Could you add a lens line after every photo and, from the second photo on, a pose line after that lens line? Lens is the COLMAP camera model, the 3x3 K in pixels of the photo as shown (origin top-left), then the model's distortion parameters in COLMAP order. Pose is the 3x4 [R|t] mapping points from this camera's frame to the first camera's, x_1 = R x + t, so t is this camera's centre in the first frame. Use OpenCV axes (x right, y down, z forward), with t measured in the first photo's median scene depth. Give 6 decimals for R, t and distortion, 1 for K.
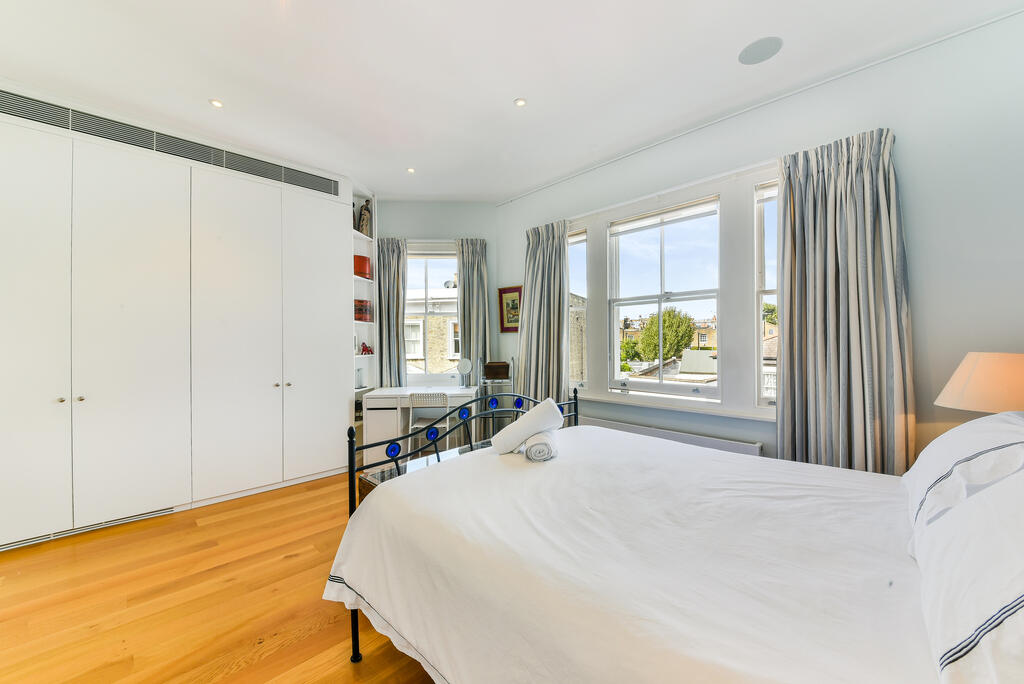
lens RADIAL K [[399.6, 0, 512.0], [0, 399.6, 342.0], [0, 0, 1]] dist [-0.010160, -0.000409]
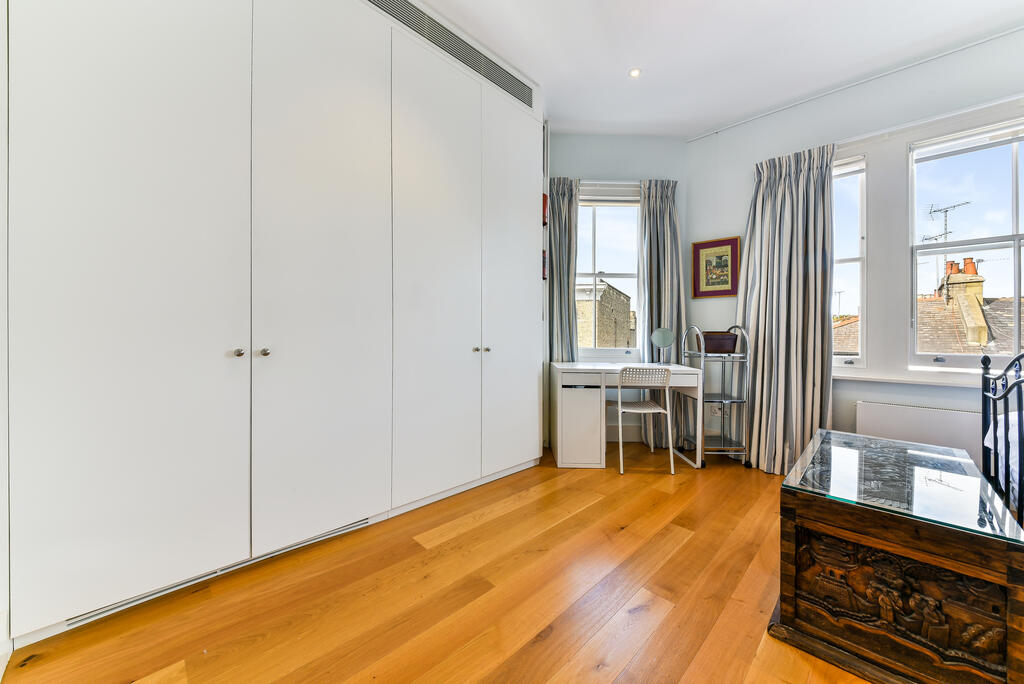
lens RADIAL K [[388.3, 0, 512.0], [0, 388.3, 342.0], [0, 0, 1]] dist [-0.002240, -0.000289]
pose [[0.999682, 0.021415, -0.013323, -0.417341], [-0.021213, 0.999661, 0.015123, 0.066411], [0.013642, -0.014836, 0.999797, 0.226372]]
